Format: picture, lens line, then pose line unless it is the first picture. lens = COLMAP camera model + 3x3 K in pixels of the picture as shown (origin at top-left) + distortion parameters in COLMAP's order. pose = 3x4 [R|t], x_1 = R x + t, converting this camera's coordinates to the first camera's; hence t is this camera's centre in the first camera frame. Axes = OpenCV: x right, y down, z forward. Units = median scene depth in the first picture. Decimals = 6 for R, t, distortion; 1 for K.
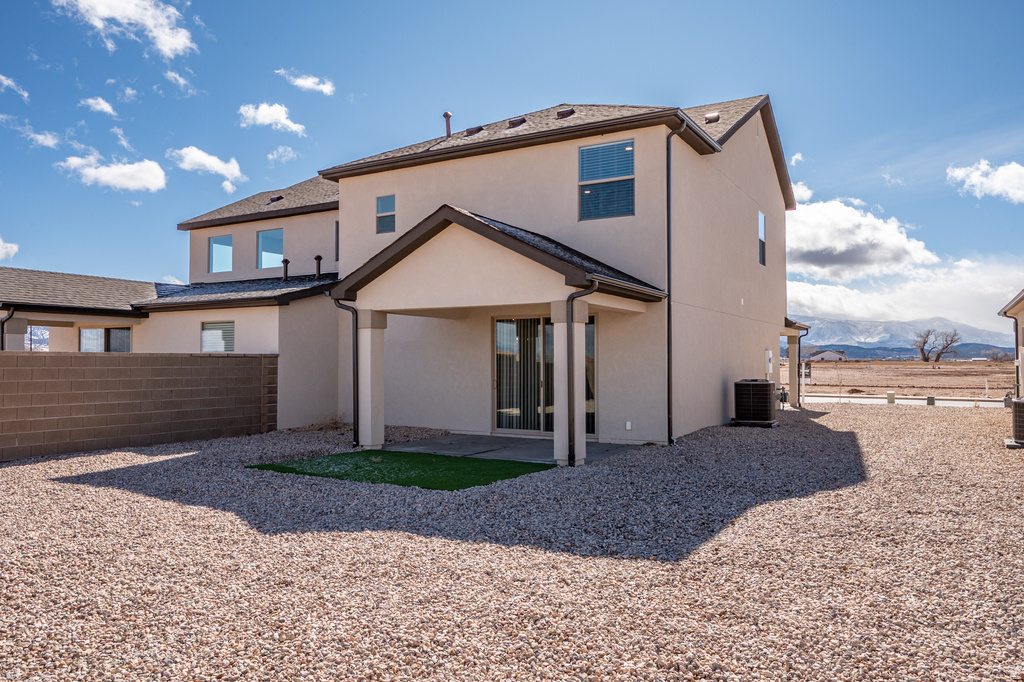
lens RADIAL K [[725.1, 0, 512.0], [0, 725.1, 341.0], [0, 0, 1]] dist [-0.000061, -0.000039]
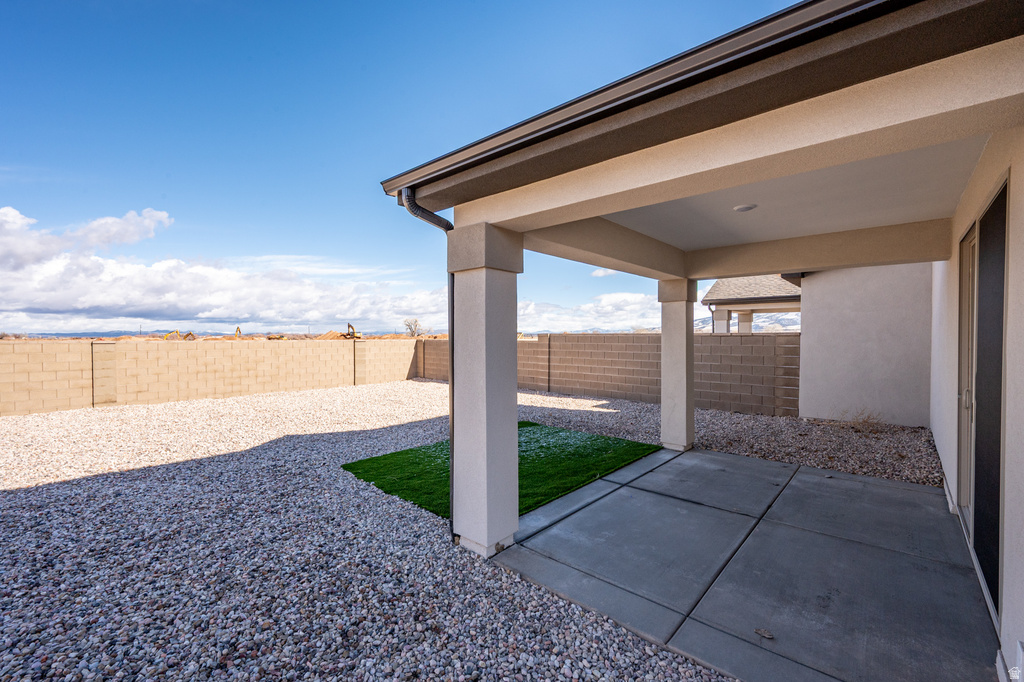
lens RADIAL K [[435.0, 0, 512.0], [0, 435.0, 341.0], [0, 0, 1]] dist [-0.012809, -0.000392]
pose [[-0.196080, 0.008048, -0.980555, 0.273430], [0.025326, 0.999674, 0.003141, 0.018504], [0.980261, -0.024217, -0.196220, 0.769917]]
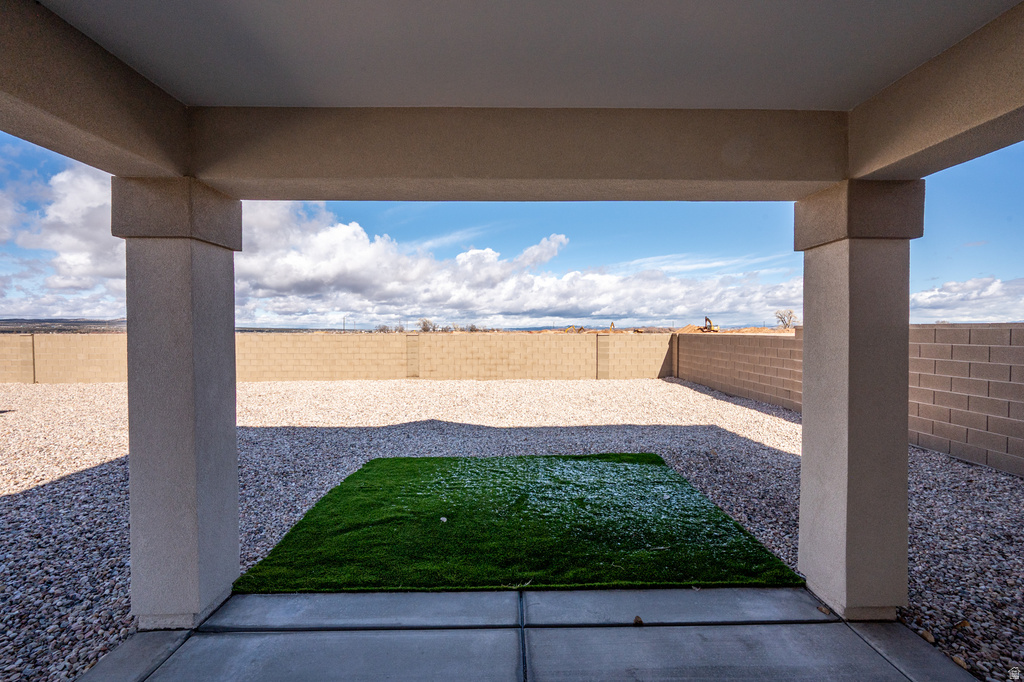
lens RADIAL K [[413.1, 0, 512.0], [0, 413.1, 341.0], [0, 0, 1]] dist [-0.001145, -0.000114]
pose [[-0.854988, 0.012253, -0.518502, 0.027007], [0.012870, 0.999914, 0.002409, 0.022038], [0.518488, -0.004613, -0.855073, 0.913355]]
